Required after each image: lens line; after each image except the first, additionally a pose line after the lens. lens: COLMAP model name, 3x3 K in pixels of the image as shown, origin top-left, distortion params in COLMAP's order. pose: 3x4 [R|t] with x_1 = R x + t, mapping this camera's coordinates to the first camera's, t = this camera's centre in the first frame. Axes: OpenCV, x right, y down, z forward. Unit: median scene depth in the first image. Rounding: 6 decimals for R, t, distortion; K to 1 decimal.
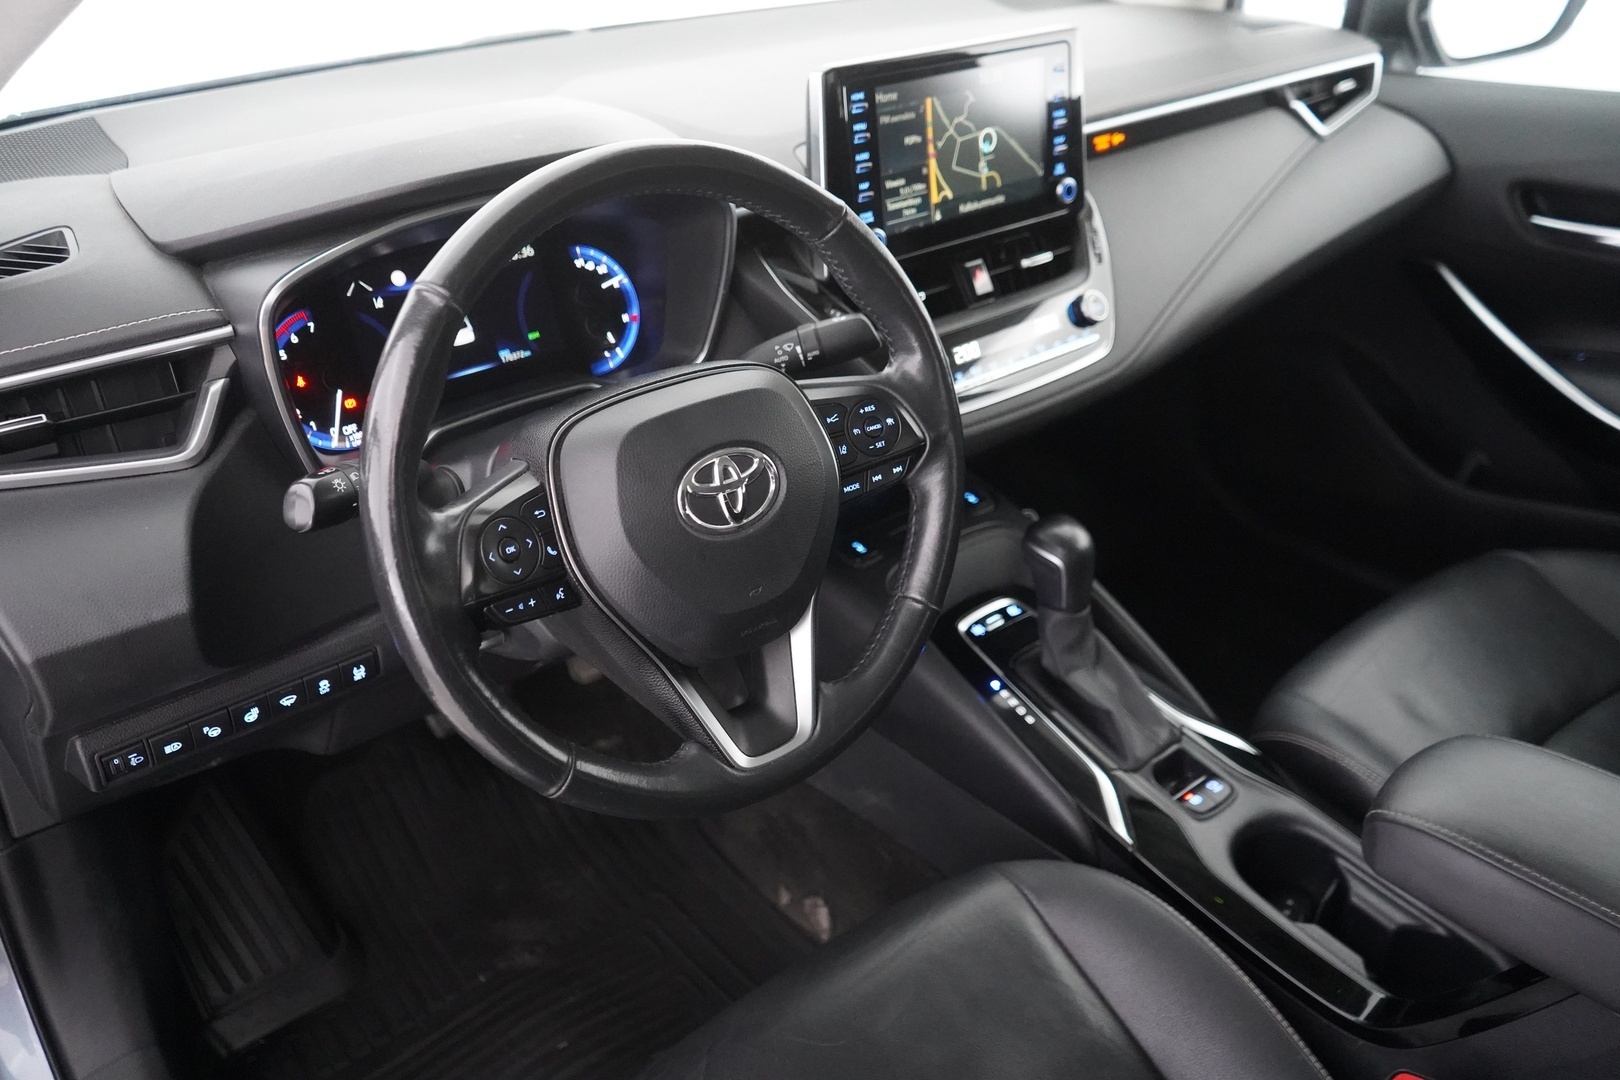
lens RADIAL K [[1308.5, 0, 813.2], [0, 1308.5, 535.7], [0, 0, 1]] dist [-0.009482, 0.014296]
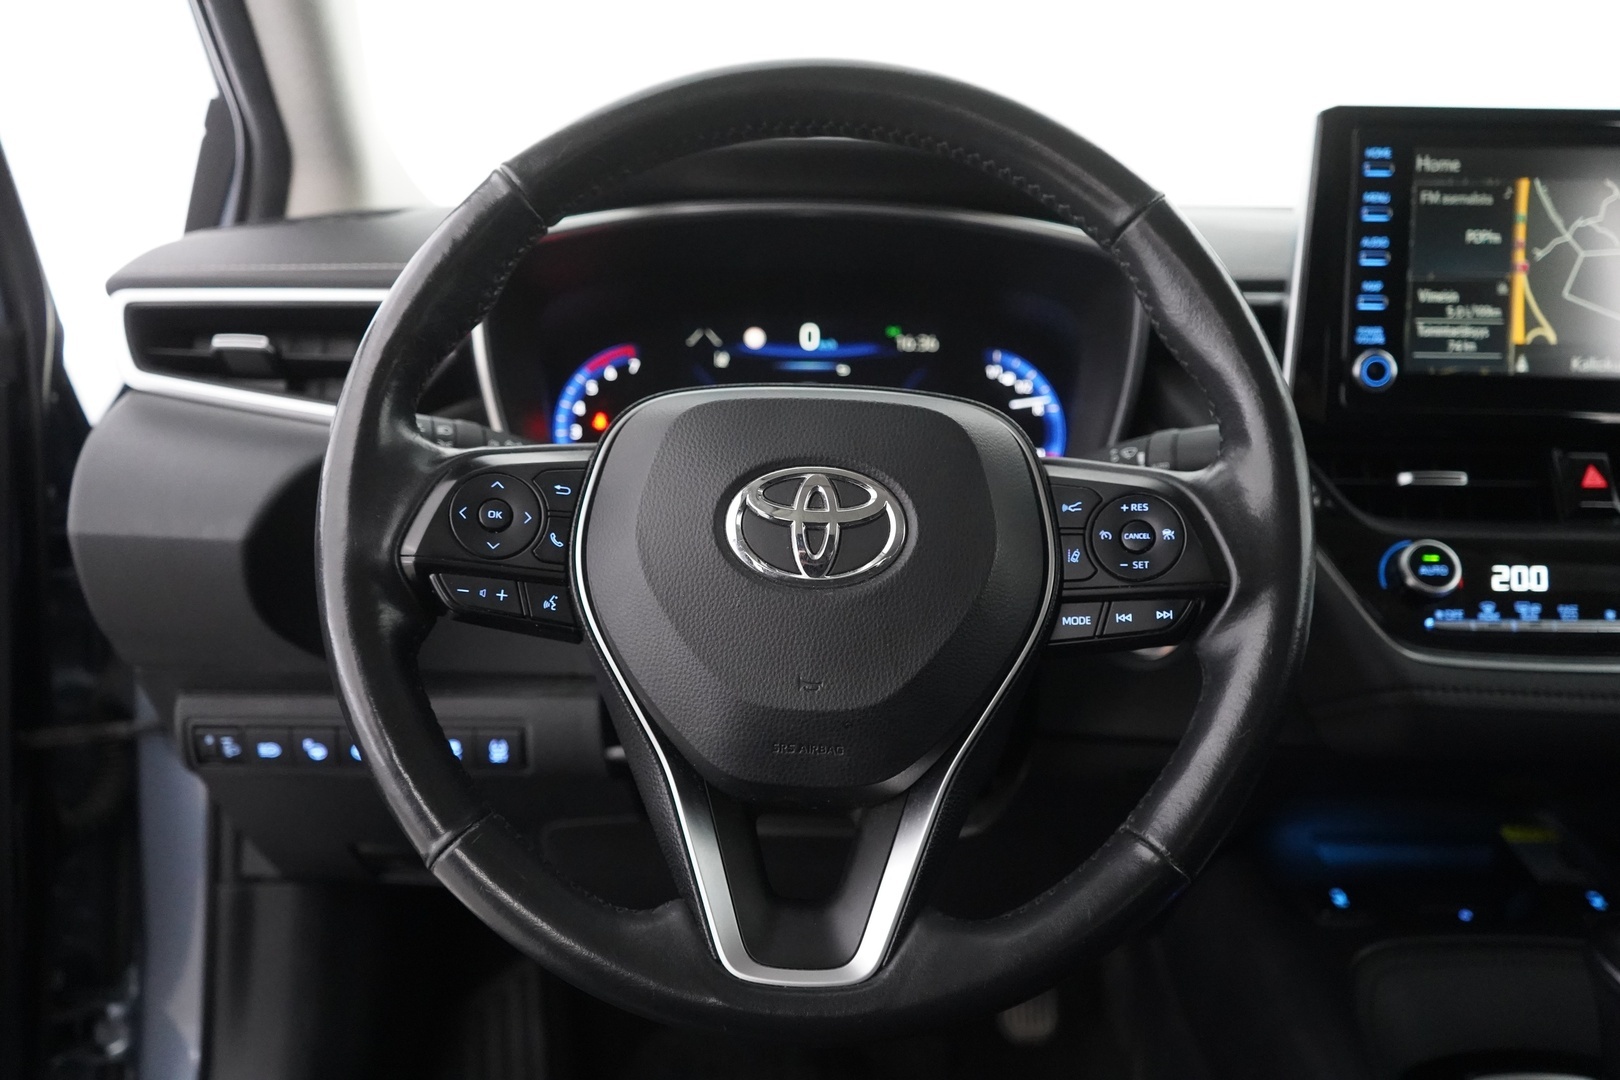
lens RADIAL K [[1559.8, 0, 813.2], [0, 1559.8, 532.3], [0, 0, 1]] dist [0.009646, 0.000000]
pose [[0.779738, 0.152228, -0.607318, 0.304654], [-0.334035, 0.921556, -0.197876, 0.091497], [0.529556, 0.357157, 0.769422, 0.284111]]
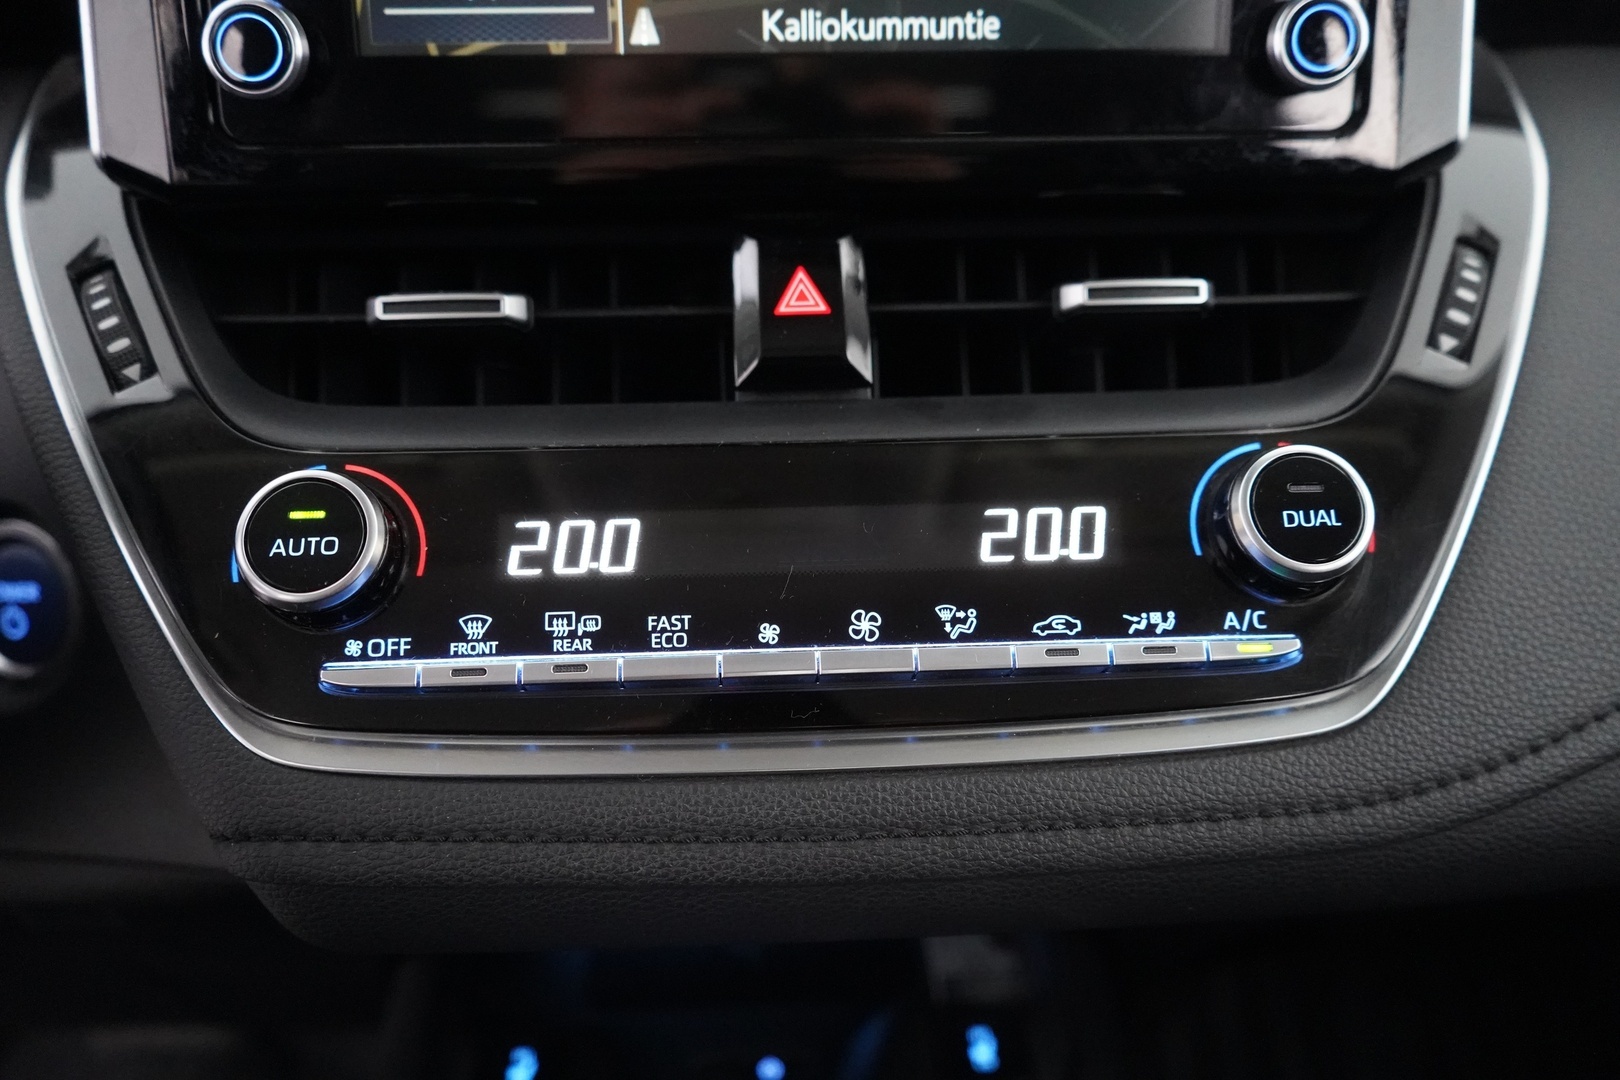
lens RADIAL K [[1308.5, 0, 812.6], [0, 1308.5, 550.0], [0, 0, 1]] dist [-0.009482, 0.014296]
pose [[0.802807, 0.213964, -0.556526, 0.301032], [-0.298672, 0.952155, -0.064775, -0.140991], [0.516039, 0.218221, 0.828301, 0.843358]]
